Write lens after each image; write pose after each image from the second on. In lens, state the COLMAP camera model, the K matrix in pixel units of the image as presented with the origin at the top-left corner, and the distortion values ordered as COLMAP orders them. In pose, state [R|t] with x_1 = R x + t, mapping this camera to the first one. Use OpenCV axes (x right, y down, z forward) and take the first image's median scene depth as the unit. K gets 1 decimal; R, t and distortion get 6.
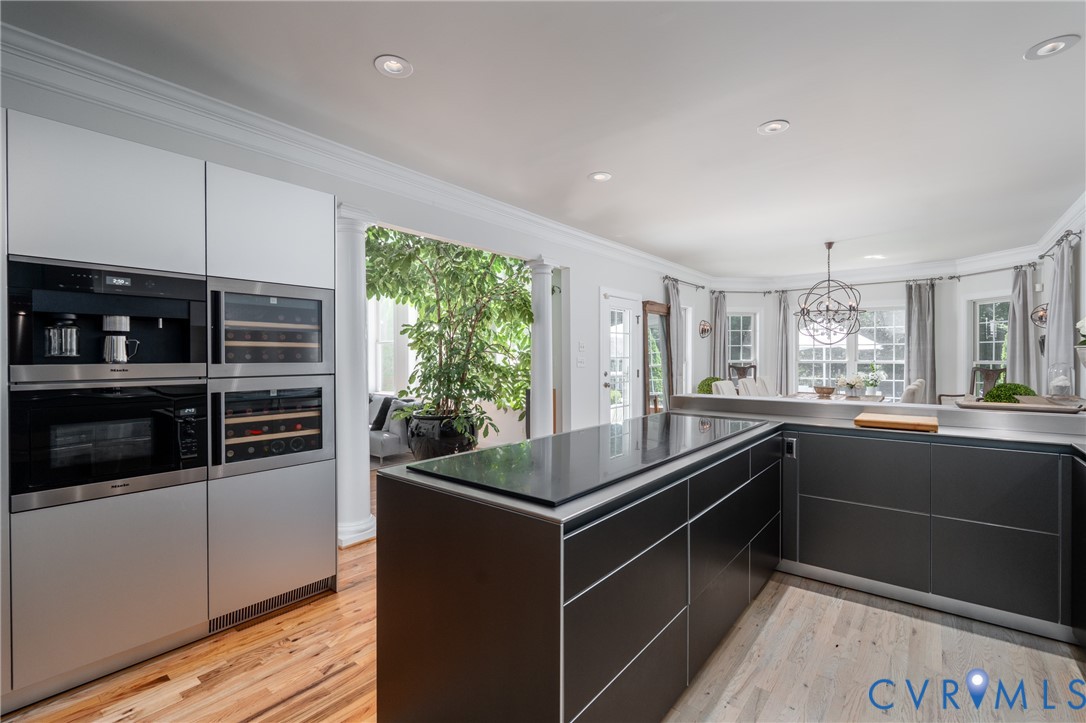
lens RADIAL K [[482.7, 0, 544.1], [0, 482.7, 362.8], [0, 0, 1]] dist [-0.006299, 0.002839]
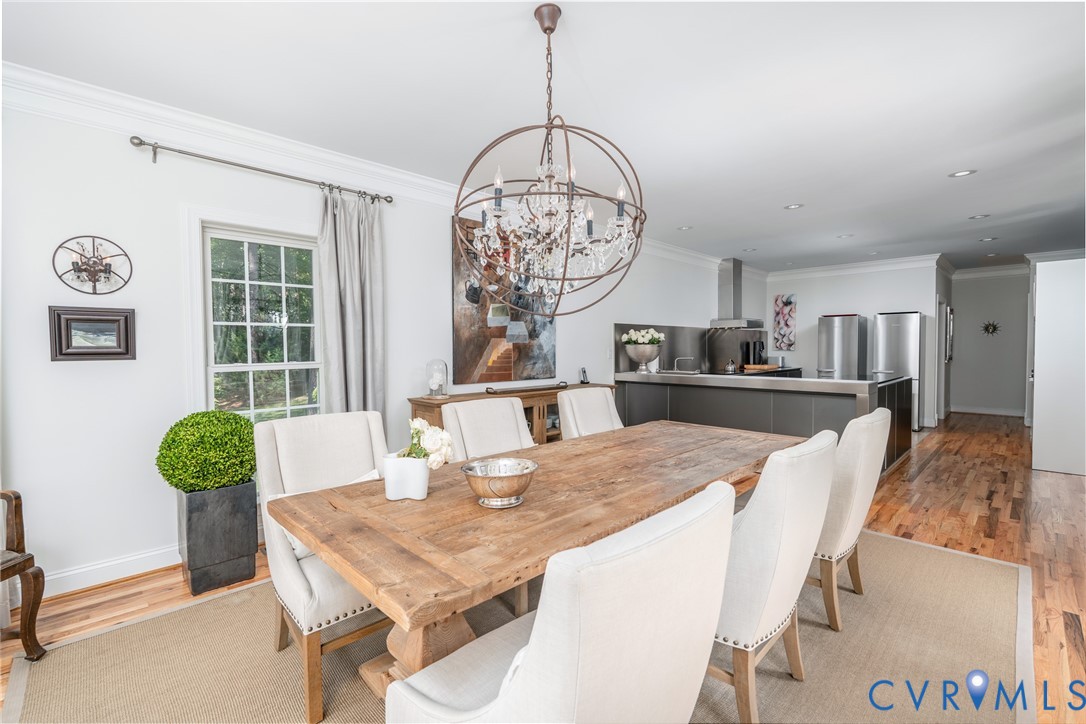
lens RADIAL K [[482.7, 0, 537.8], [0, 482.7, 361.3], [0, 0, 1]] dist [-0.006299, 0.002839]
pose [[-0.993024, 0.005828, 0.117772, 0.577245], [0.010388, 0.999218, 0.038139, -0.020795], [-0.117458, 0.039096, -0.992308, 1.377267]]
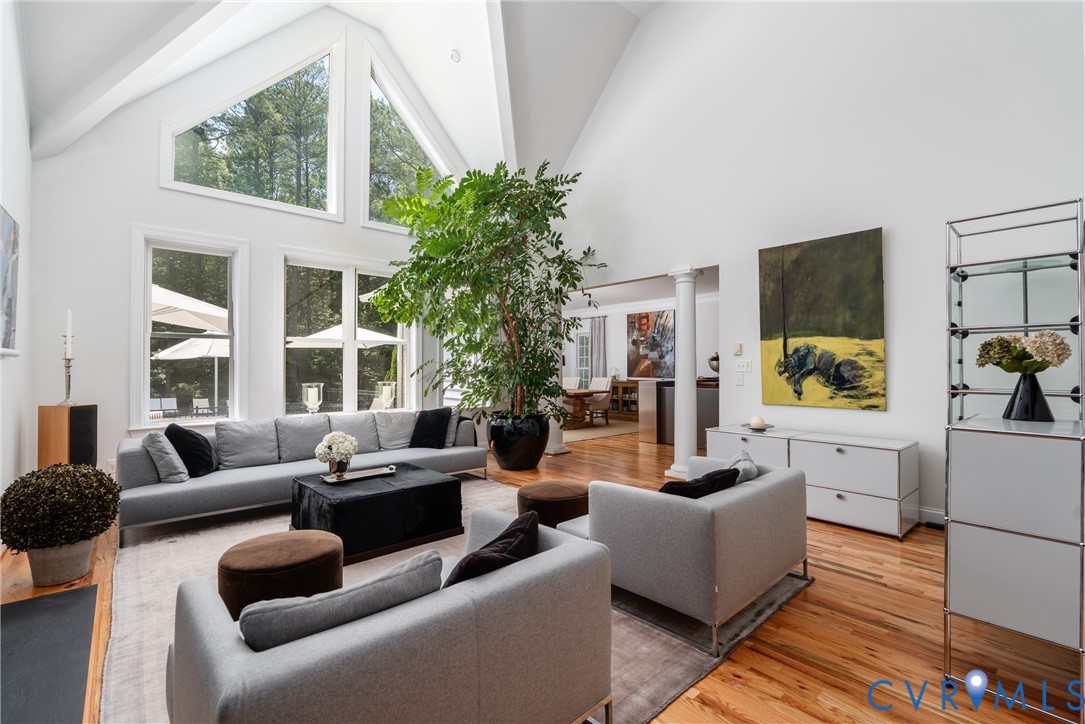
lens RADIAL K [[482.2, 0, 548.5], [0, 482.2, 363.3], [0, 0, 1]] dist [-0.006299, 0.002839]
pose [[0.167642, 0.010027, 0.985797, -1.149091], [0.009898, 0.999881, -0.011854, 0.005091], [-0.985798, 0.011744, 0.167523, 0.671163]]
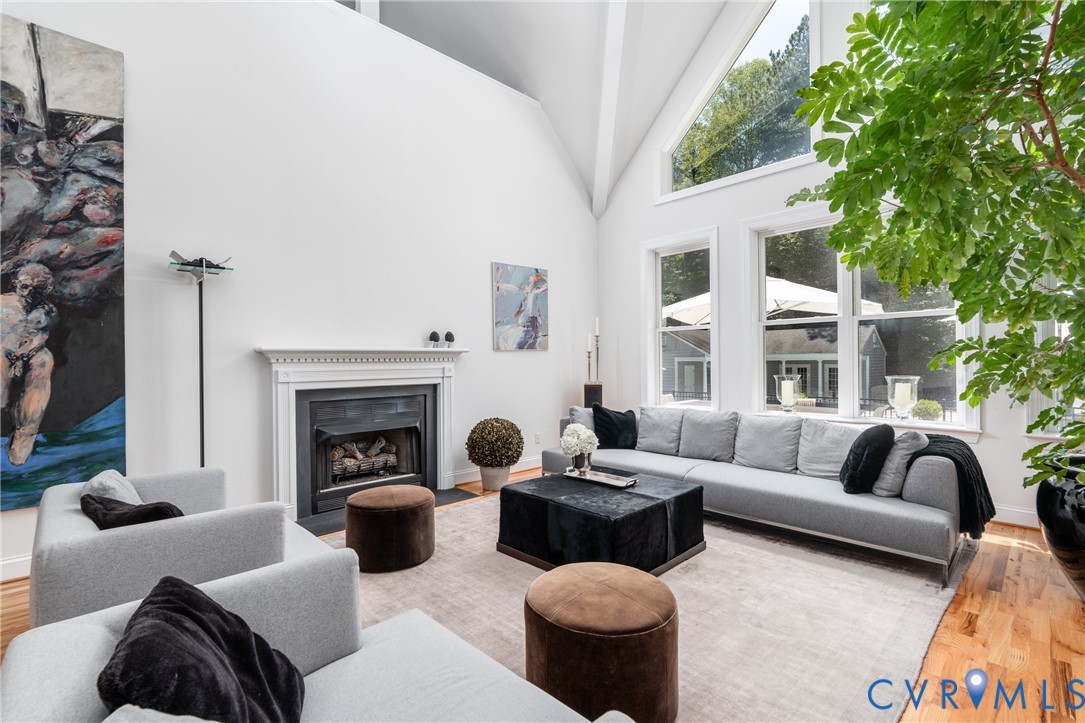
lens RADIAL K [[482.2, 0, 542.2], [0, 482.2, 363.2], [0, 0, 1]] dist [-0.006299, 0.002839]
pose [[0.992004, -0.005020, -0.126104, -0.607338], [0.004453, 0.999979, -0.004784, 0.011450], [0.126126, 0.004184, 0.992005, 0.479530]]
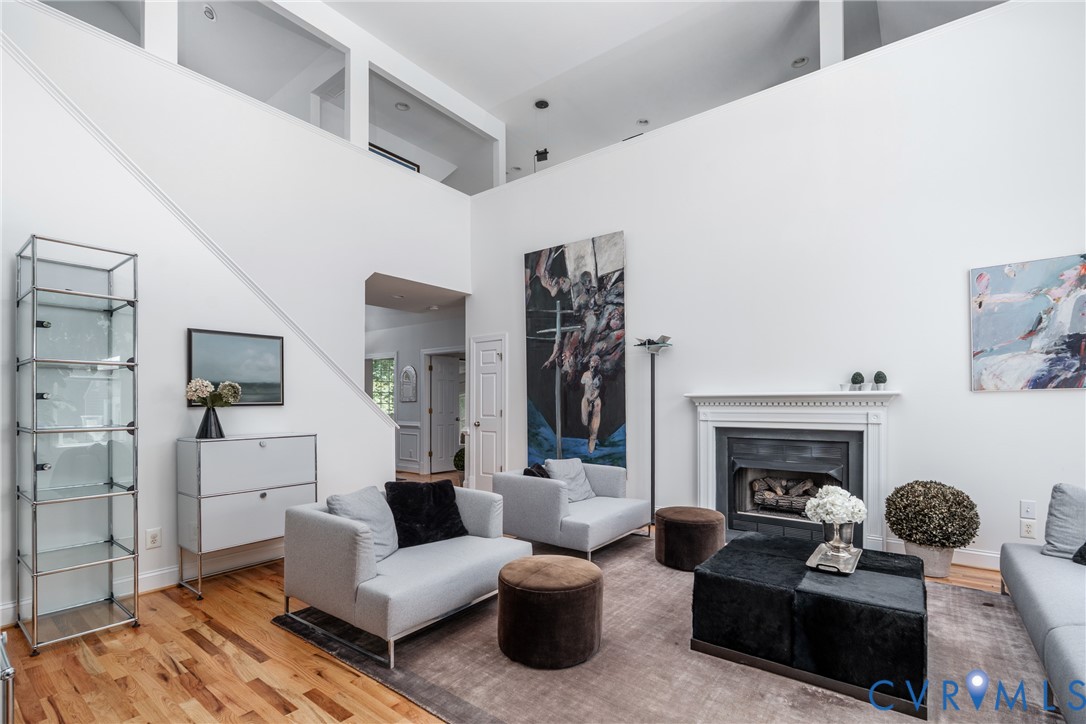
lens RADIAL K [[506.5, 0, 546.5], [0, 506.5, 401.0], [0, 0, 1]] dist [0.000436, -0.001368]
pose [[0.027252, 0.000660, -0.999628, -0.189883], [-0.008010, 0.999968, 0.000442, 0.001162], [0.999597, 0.007995, 0.027256, 0.740381]]
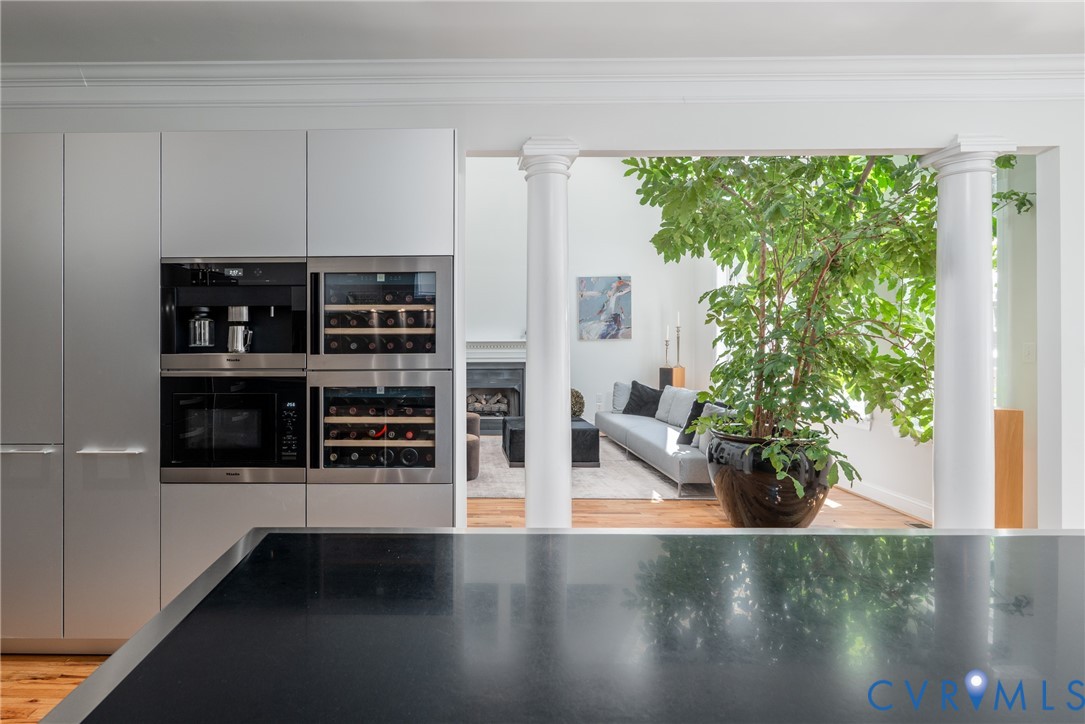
lens RADIAL K [[585.5, 0, 455.8], [0, 585.5, 332.7], [0, 0, 1]] dist [-0.013624, 0.000284]
pose [[0.610186, -0.007936, -0.792218, 0.126409], [-0.006536, 0.999865, -0.015050, -0.008702], [0.792231, 0.014361, 0.610052, 0.203154]]
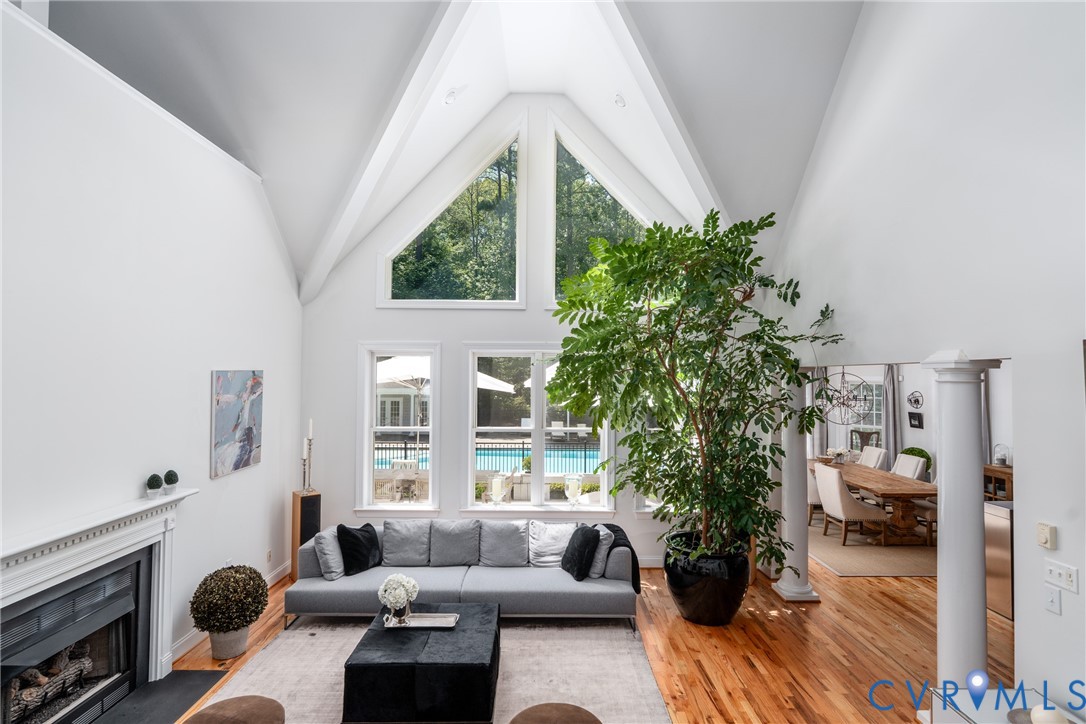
lens RADIAL K [[545.6, 0, 543.9], [0, 545.6, 363.3], [0, 0, 1]] dist [-0.002752, 0.001387]
pose [[0.777155, 0.023567, 0.628867, -0.908736], [-0.003420, 0.999442, -0.033227, -0.148790], [-0.629299, 0.023672, 0.776802, 0.403893]]
